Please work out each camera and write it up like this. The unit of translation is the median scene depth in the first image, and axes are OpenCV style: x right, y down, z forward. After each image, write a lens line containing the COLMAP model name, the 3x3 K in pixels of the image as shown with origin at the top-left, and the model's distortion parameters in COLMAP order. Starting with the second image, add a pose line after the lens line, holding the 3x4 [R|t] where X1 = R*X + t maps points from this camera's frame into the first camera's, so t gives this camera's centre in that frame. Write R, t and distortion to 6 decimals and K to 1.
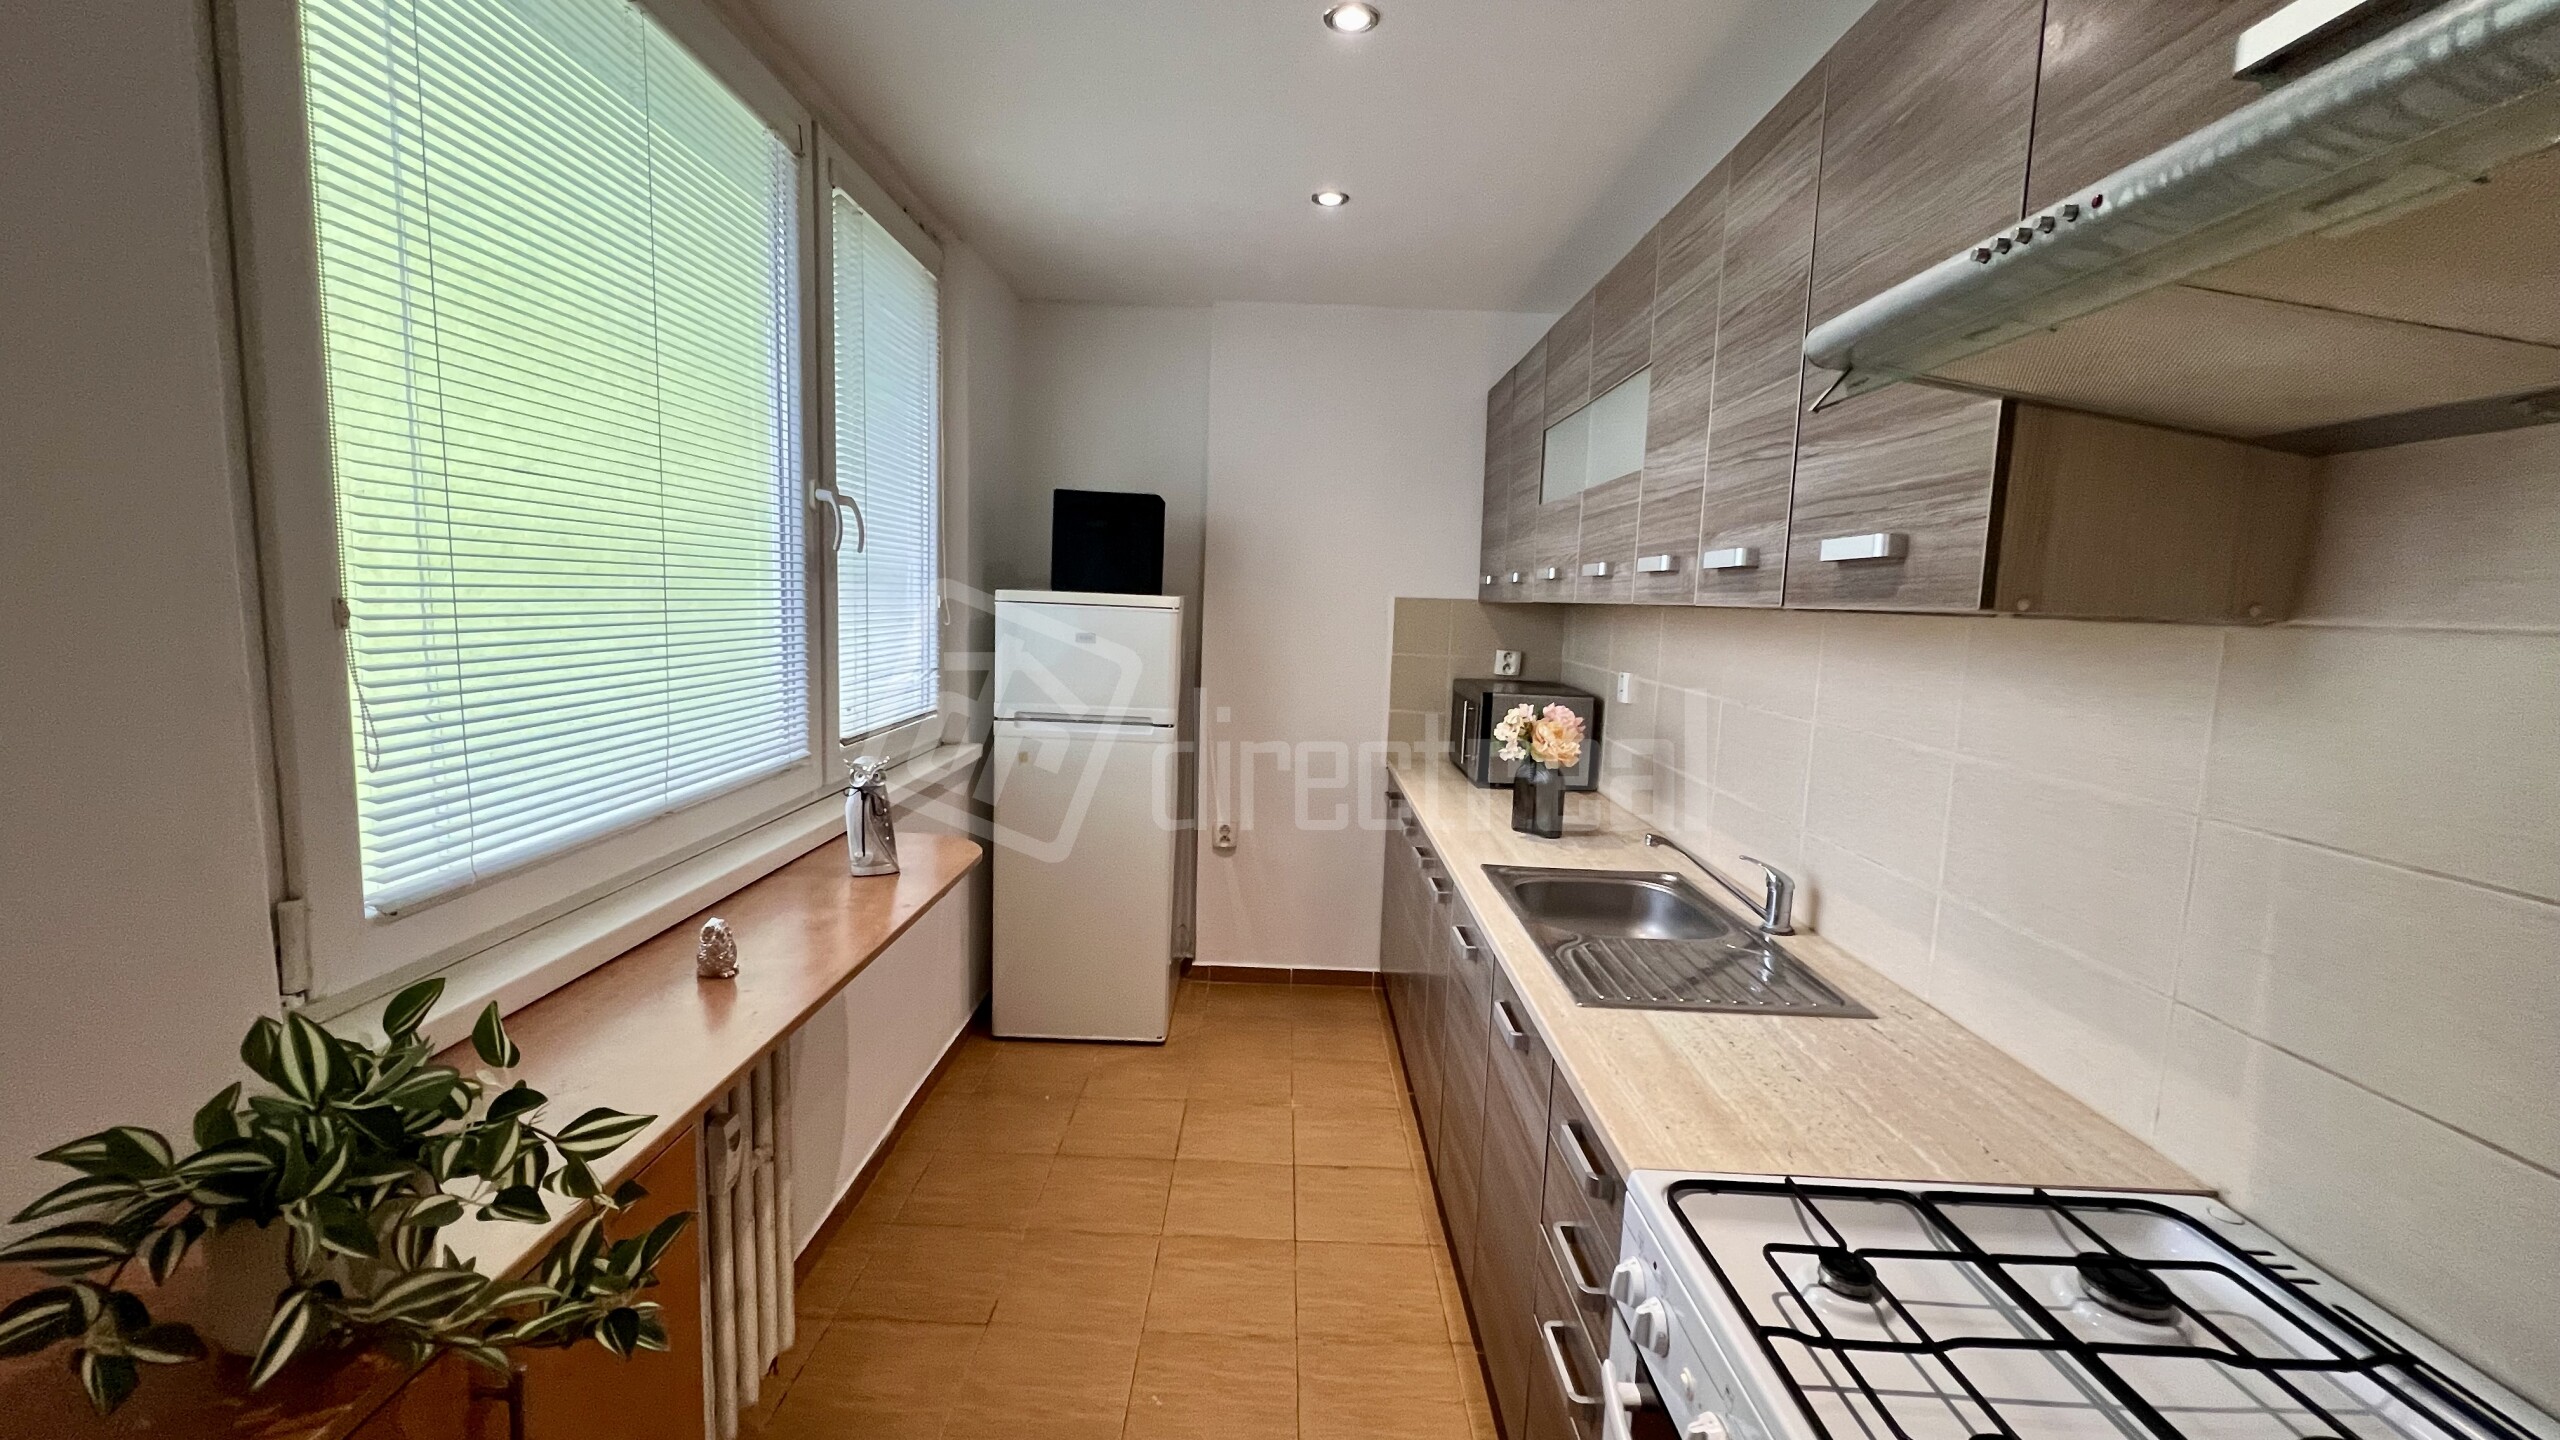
lens RADIAL K [[1017.5, 0, 1276.9], [0, 1017.5, 716.4], [0, 0, 1]] dist [-0.003048, 0.000013]
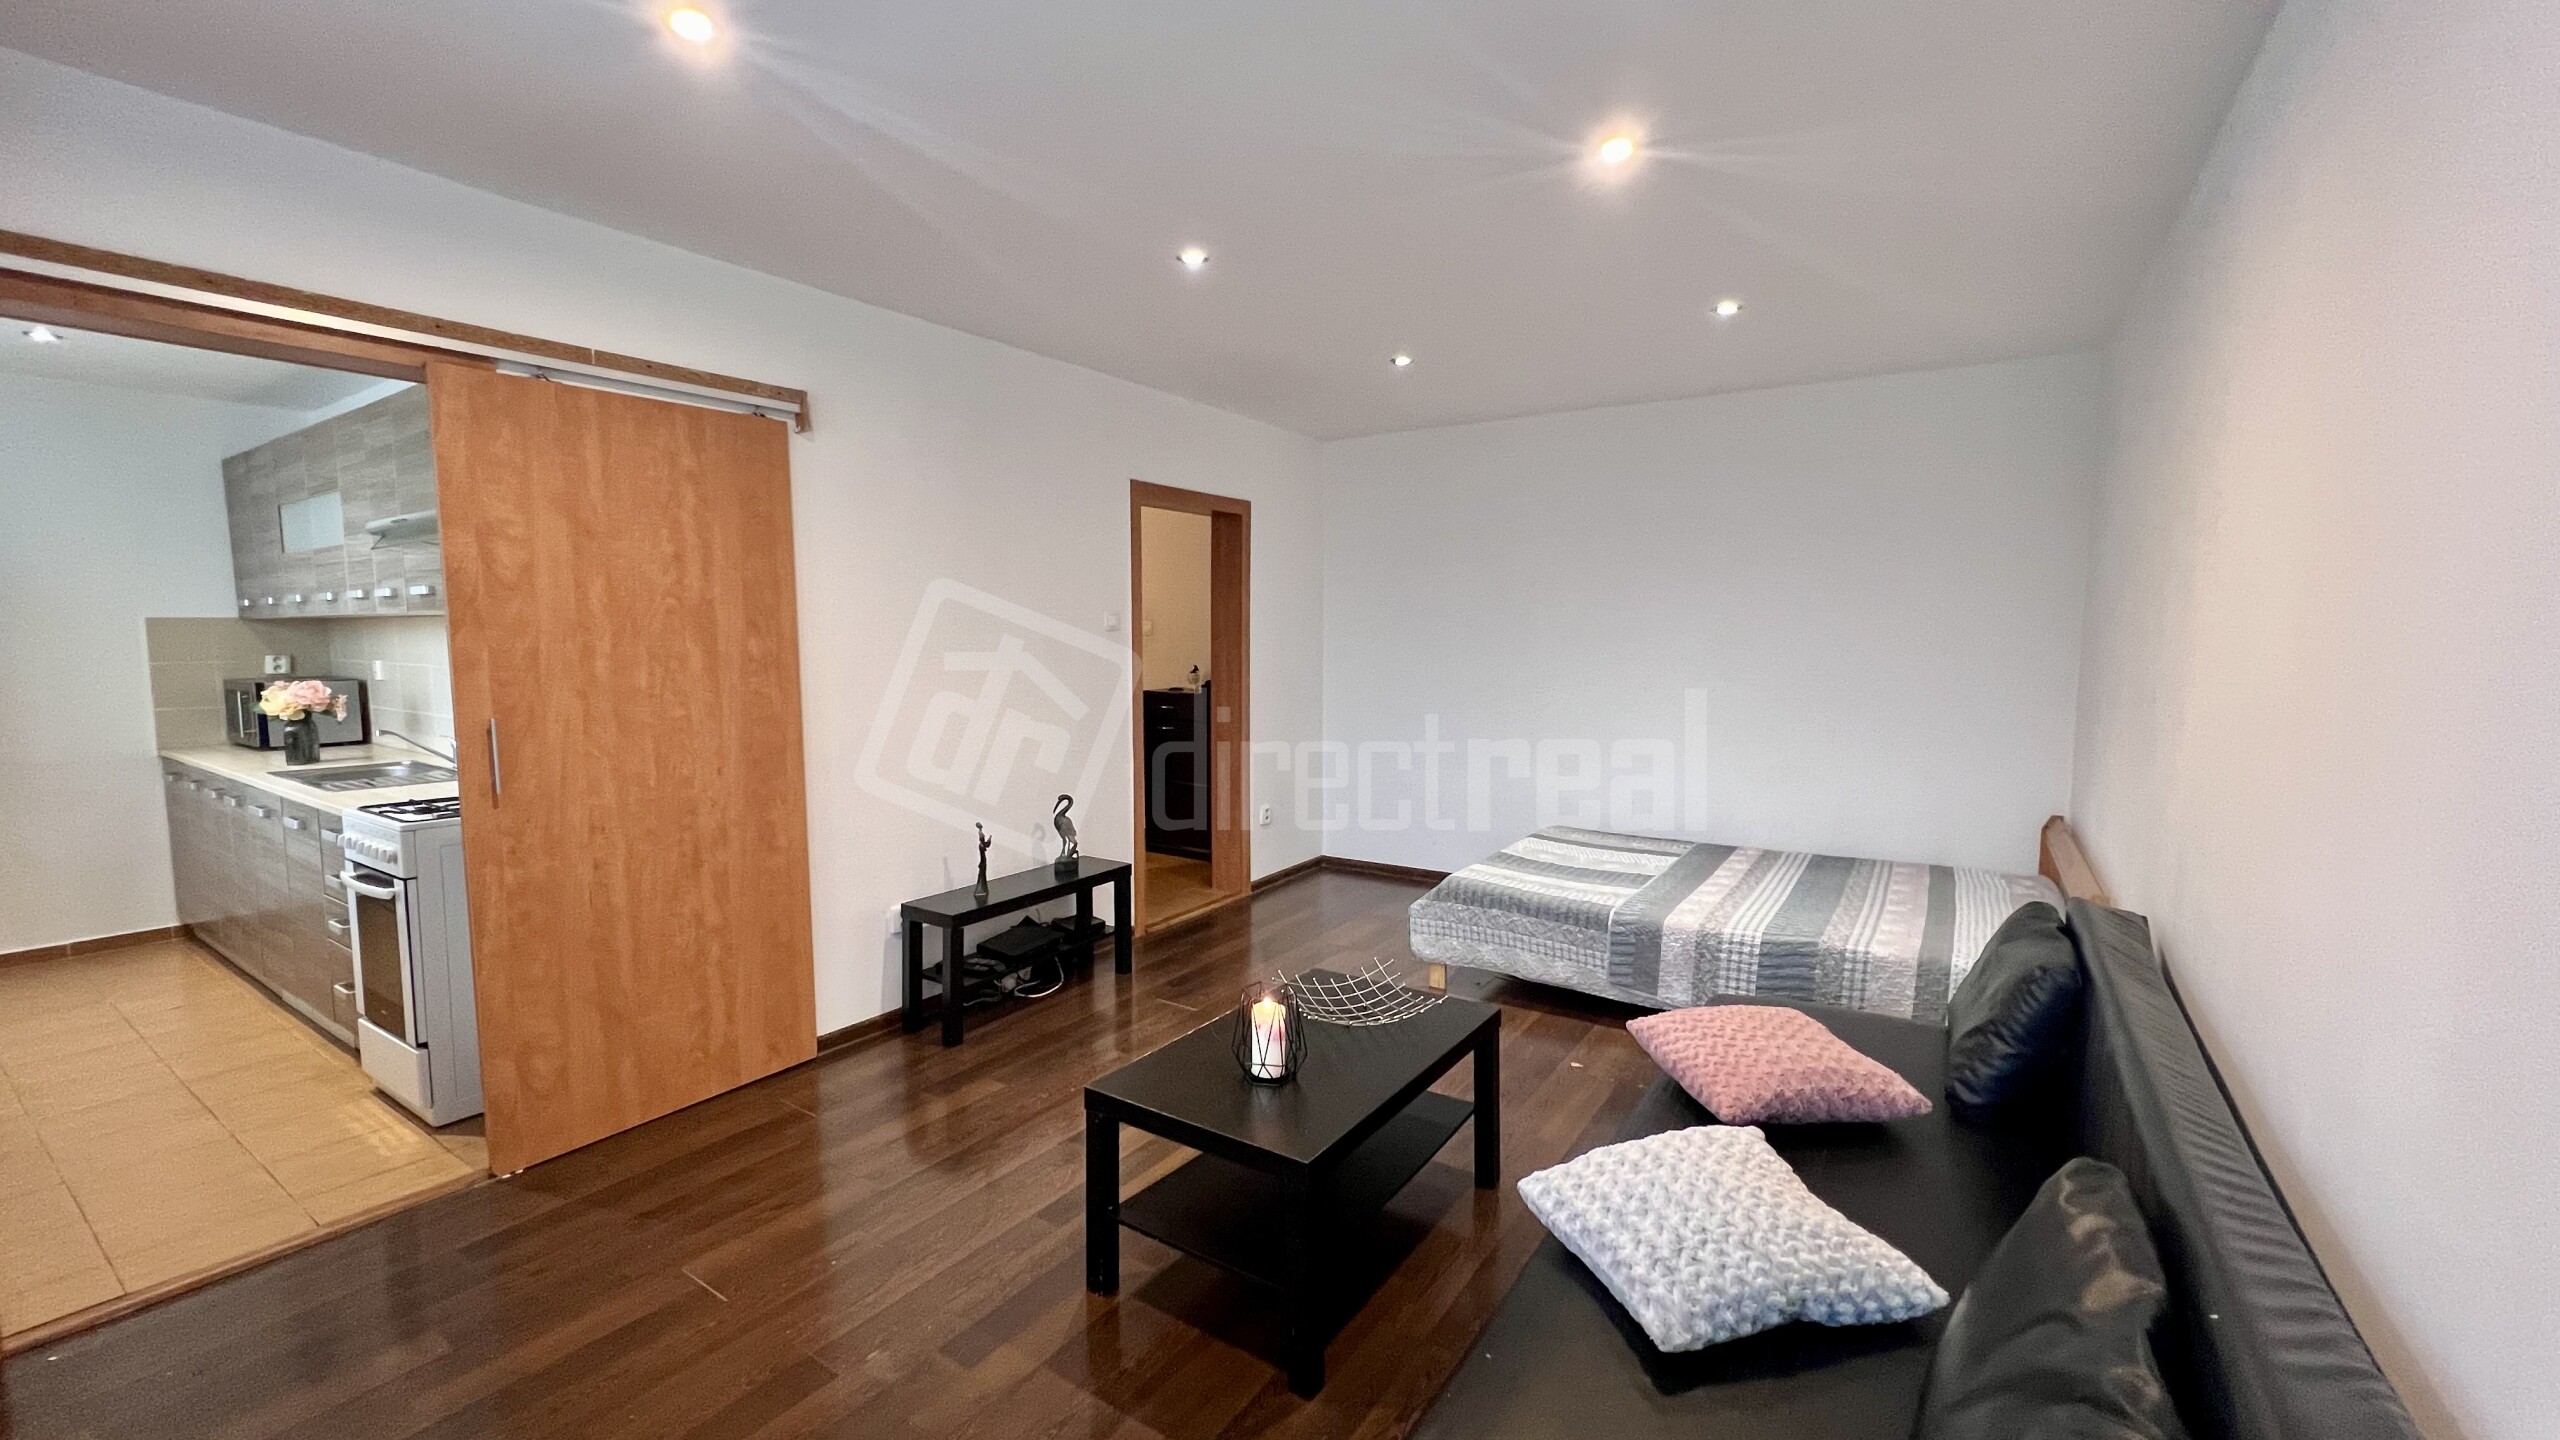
lens RADIAL K [[1017.5, 0, 1285.6], [0, 1017.5, 722.0], [0, 0, 1]] dist [-0.003048, 0.000013]
pose [[0.549947, -0.112988, 0.827522, -0.190584], [0.120631, 0.991164, 0.055163, 0.132600], [-0.826442, 0.069488, 0.558717, -1.017286]]
